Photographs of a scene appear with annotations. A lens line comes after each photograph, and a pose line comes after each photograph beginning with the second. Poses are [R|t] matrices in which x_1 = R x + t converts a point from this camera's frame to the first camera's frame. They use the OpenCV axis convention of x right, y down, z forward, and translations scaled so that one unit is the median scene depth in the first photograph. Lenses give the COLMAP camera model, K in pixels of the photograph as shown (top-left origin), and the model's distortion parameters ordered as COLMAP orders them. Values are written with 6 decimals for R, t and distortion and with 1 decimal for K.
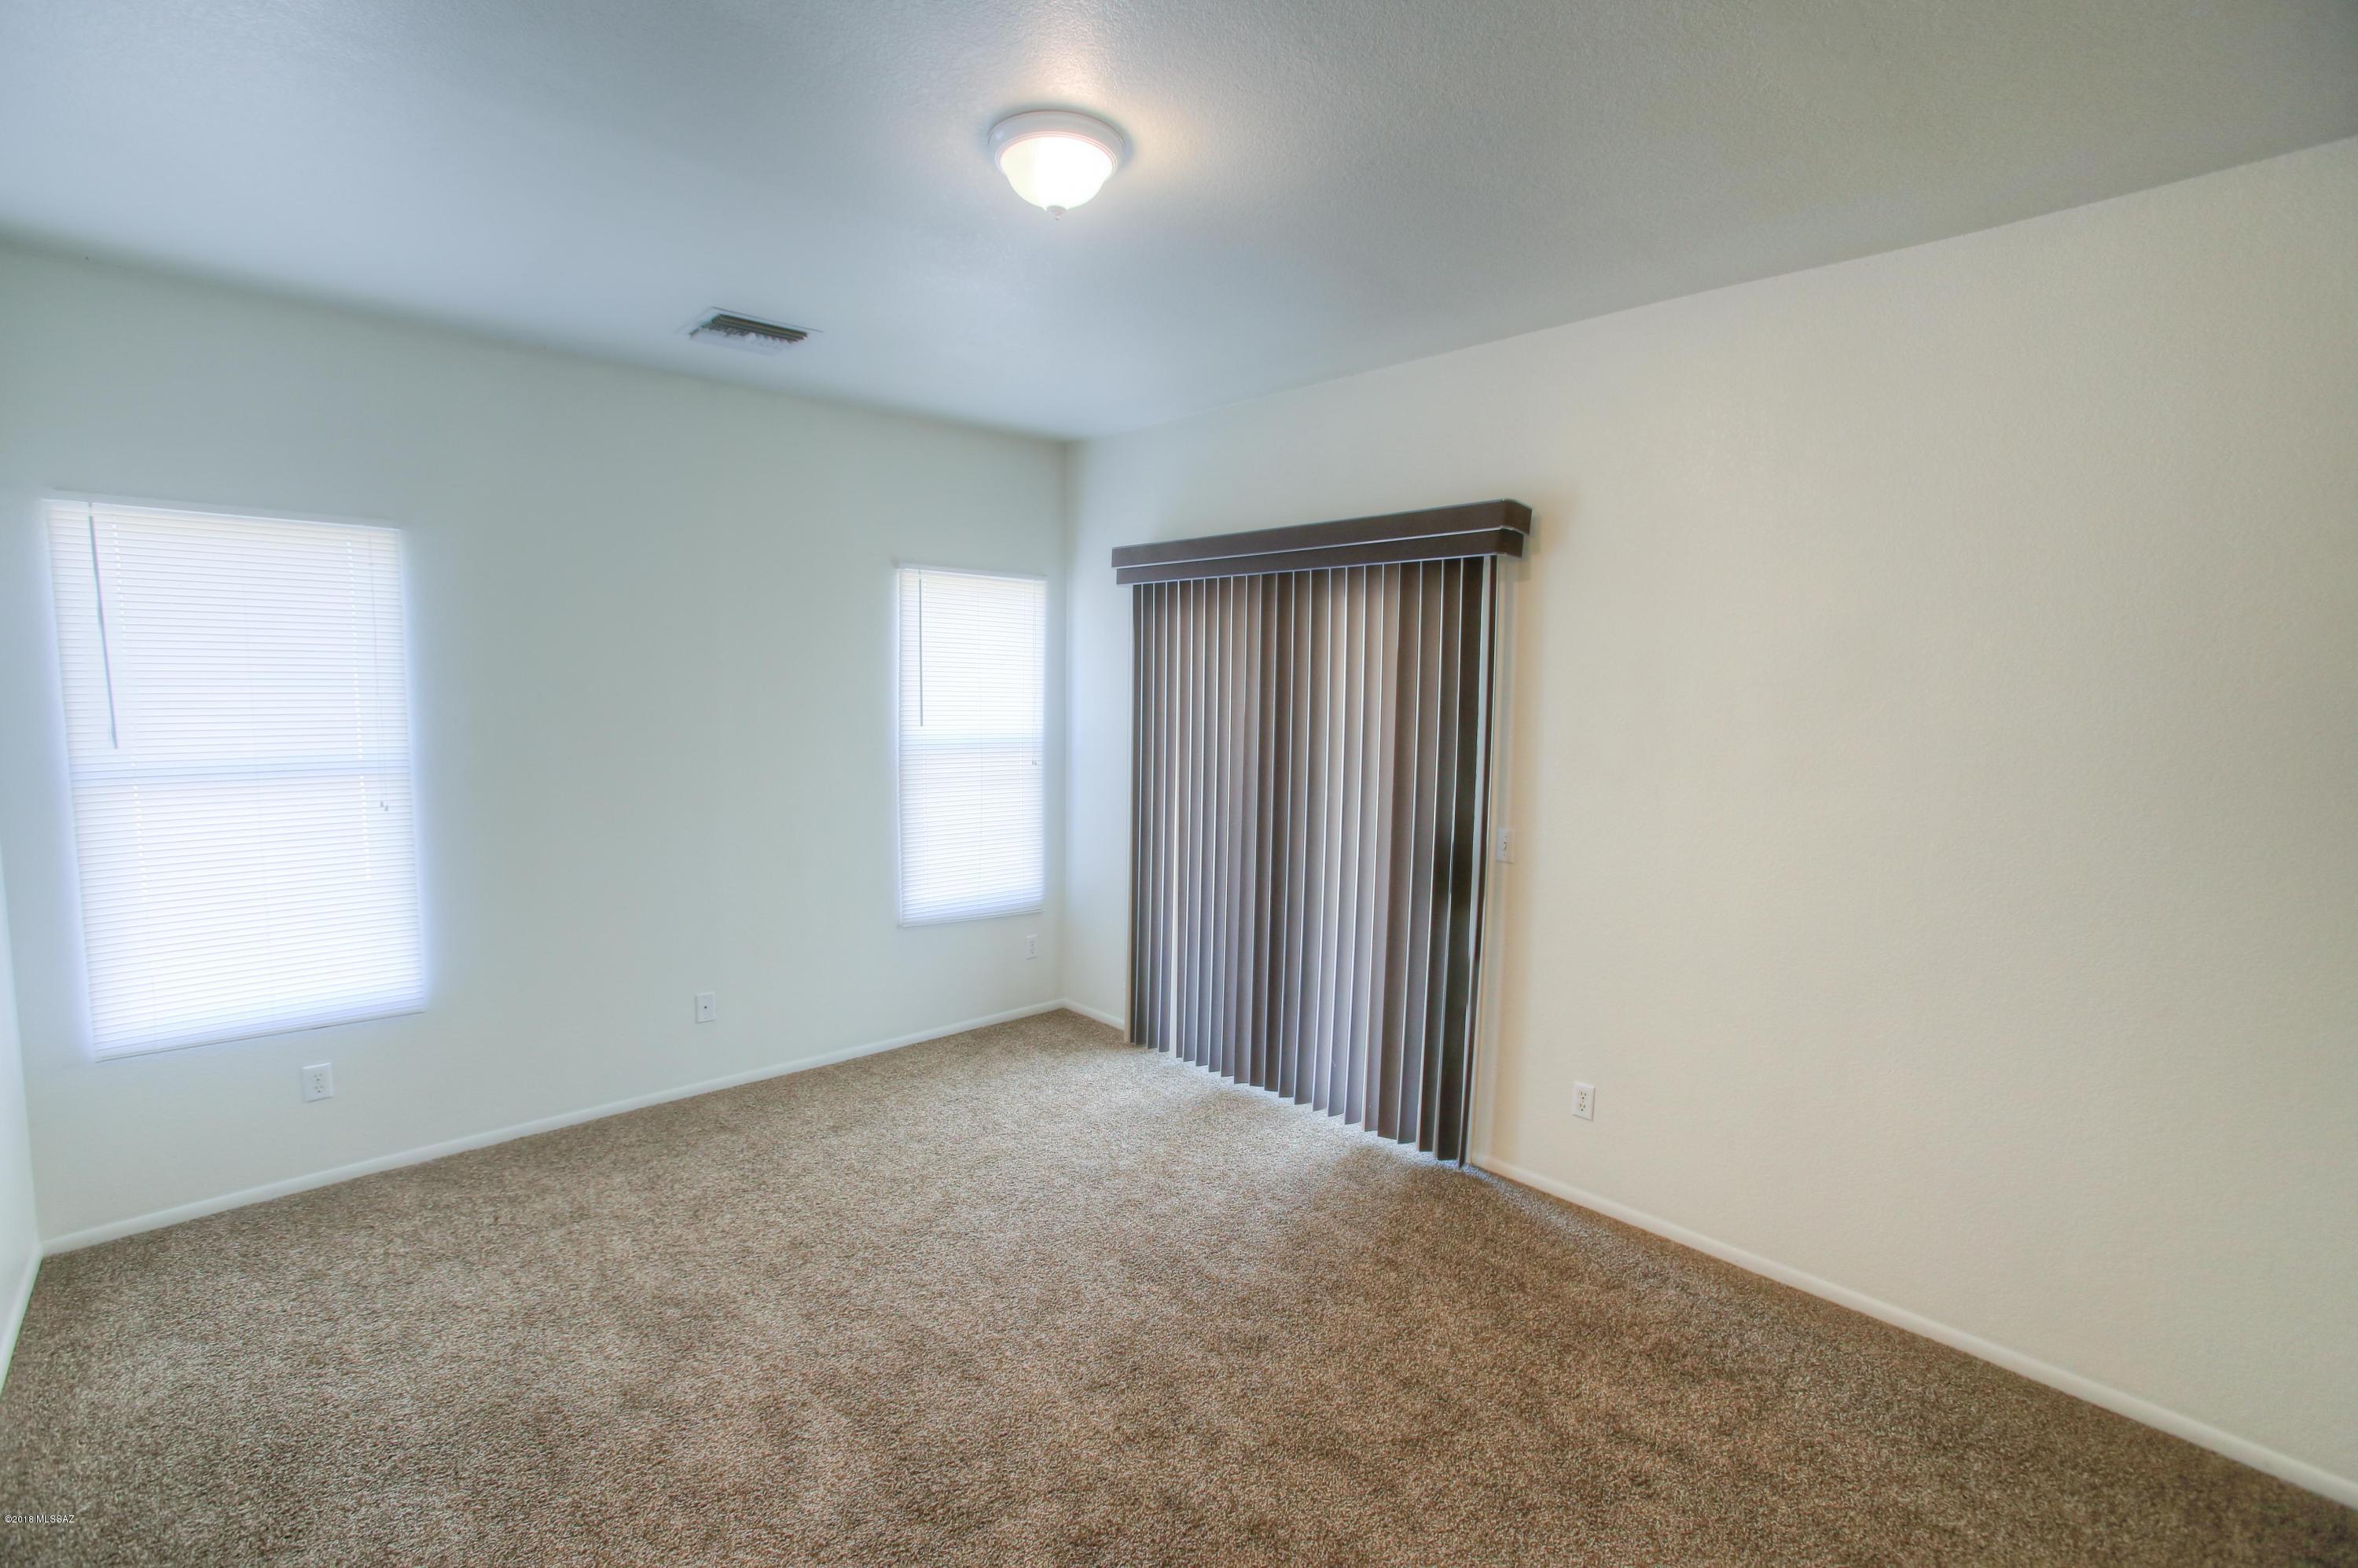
lens RADIAL K [[1068.0, 0, 1179.1], [0, 1068.0, 777.2], [0, 0, 1]] dist [-0.033859, 0.012910]
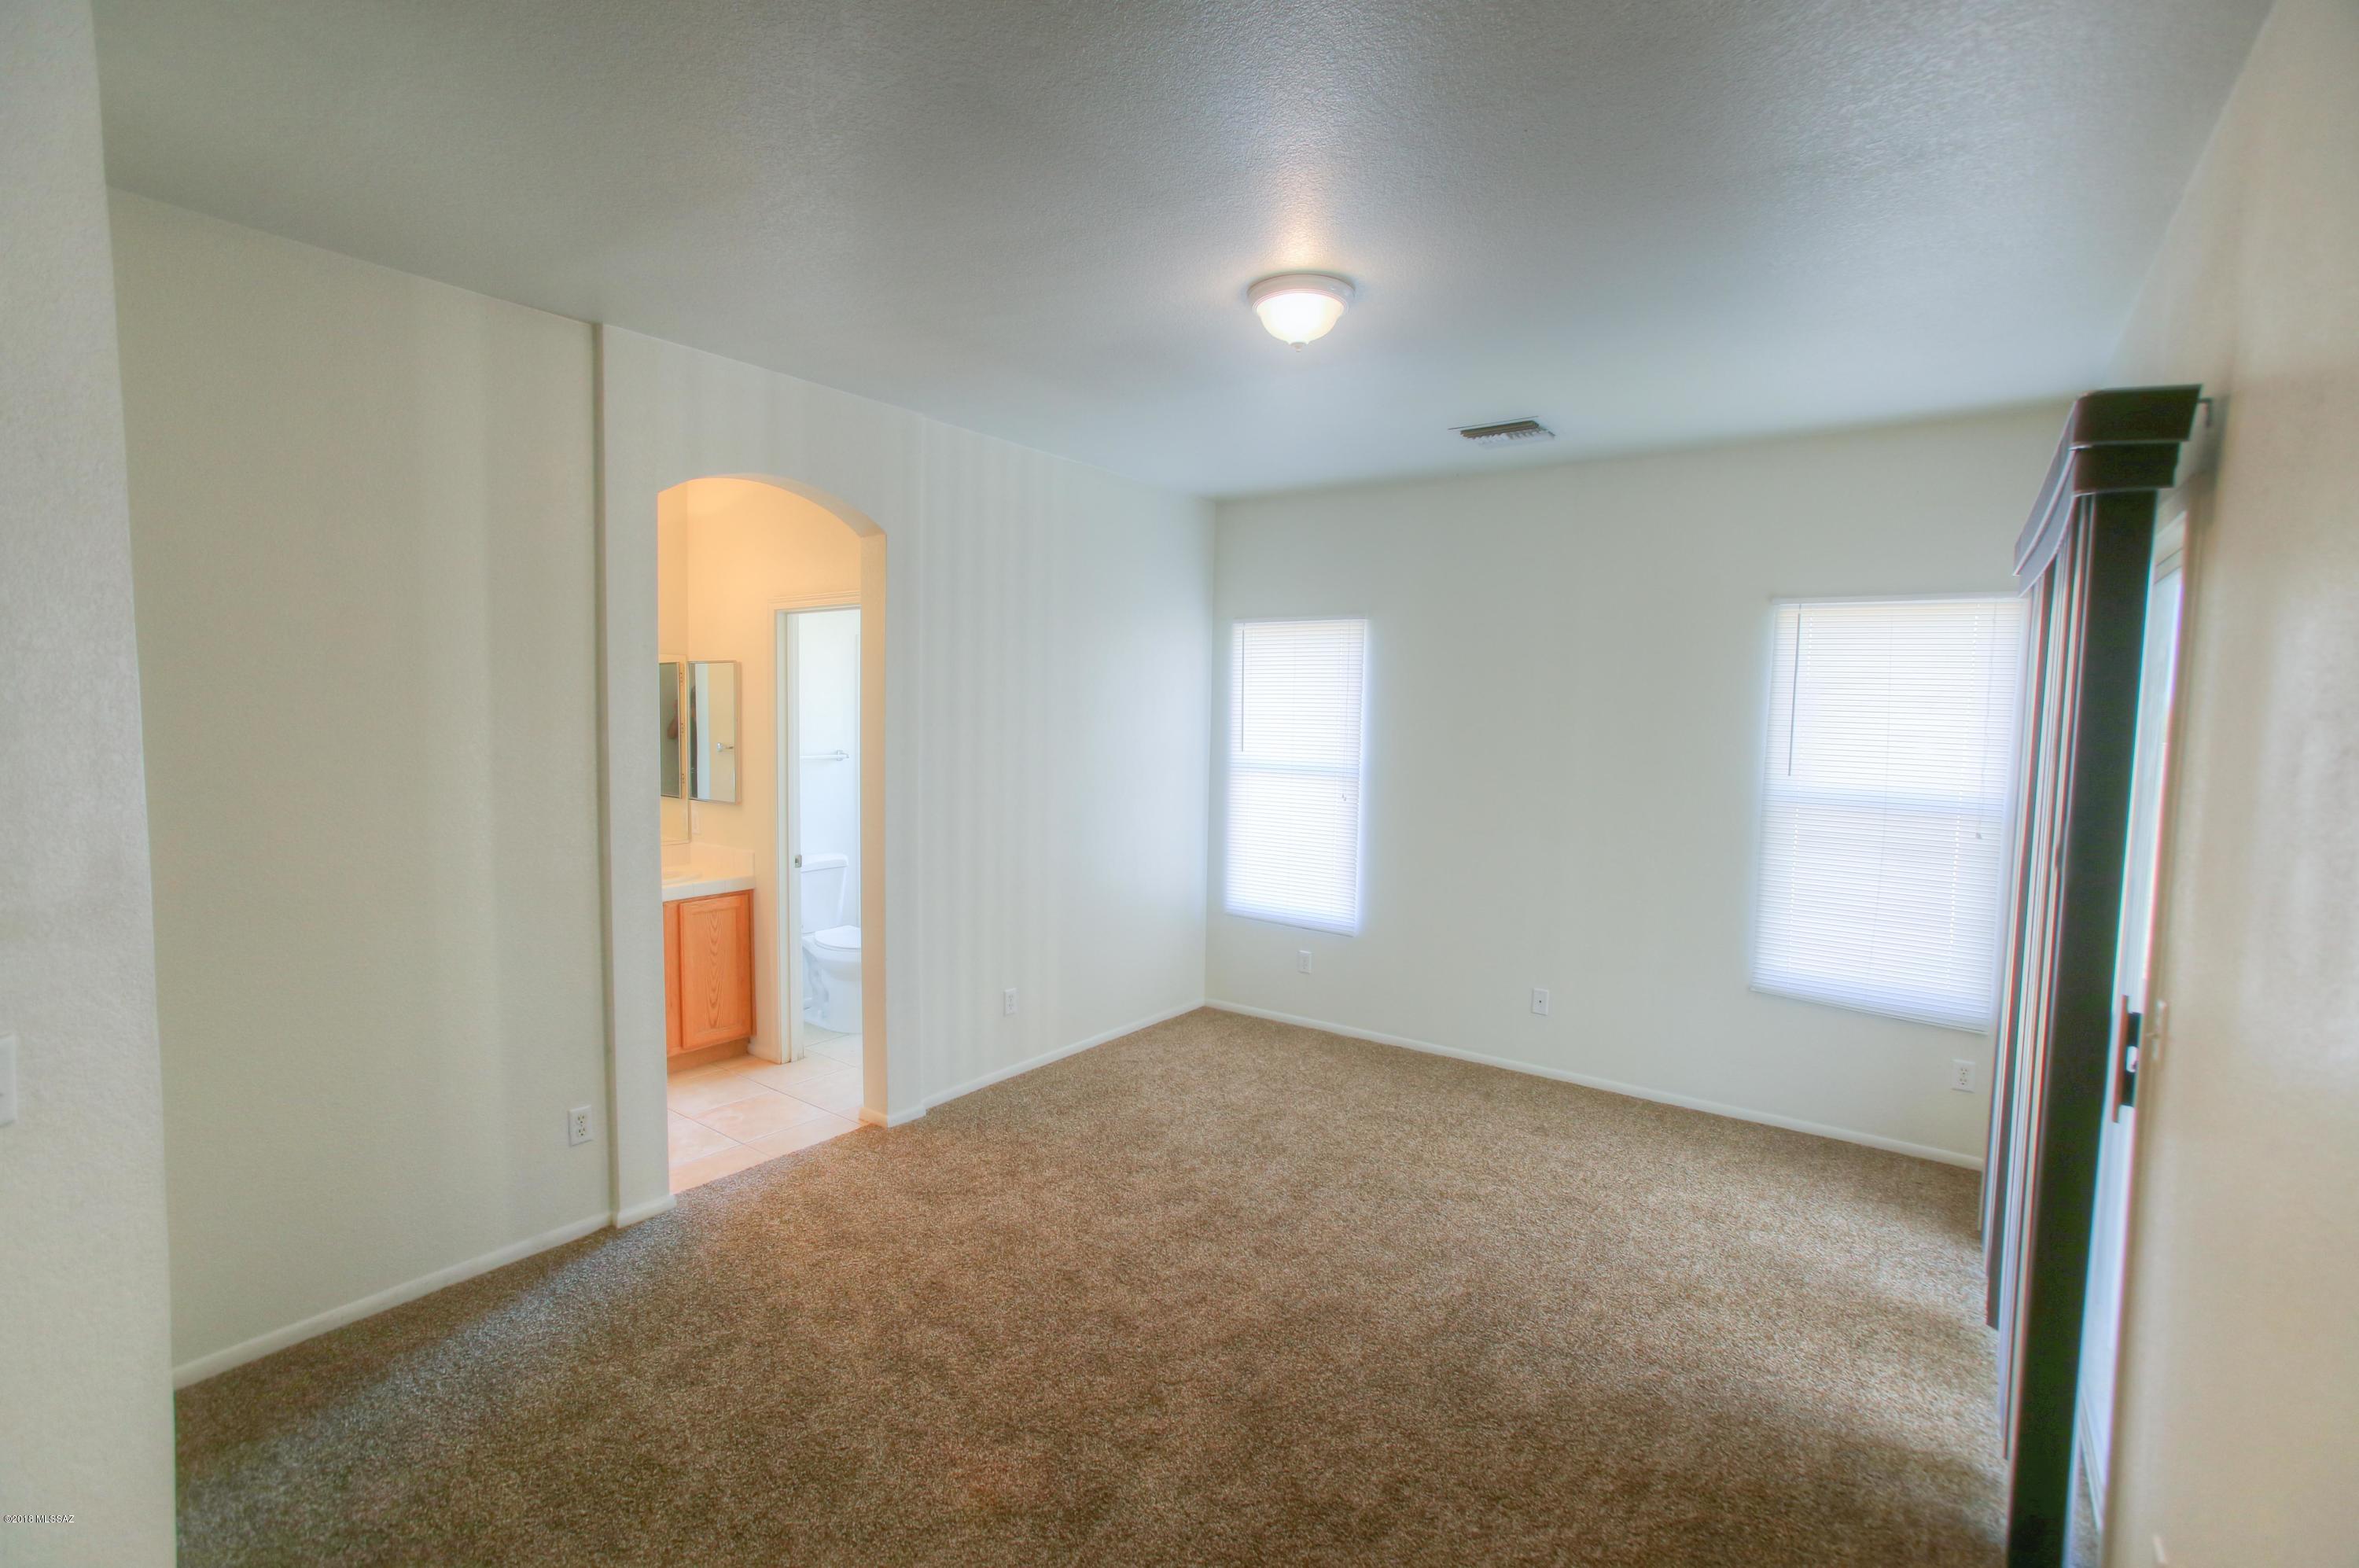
lens RADIAL K [[1068.5, 0, 1177.5], [0, 1068.5, 790.4], [0, 0, 1]] dist [-0.033859, 0.012910]
pose [[0.200066, 0.062554, -0.977784, 0.666865], [-0.112215, 0.992856, 0.040558, -0.017291], [0.973335, 0.101608, 0.205656, 0.390345]]
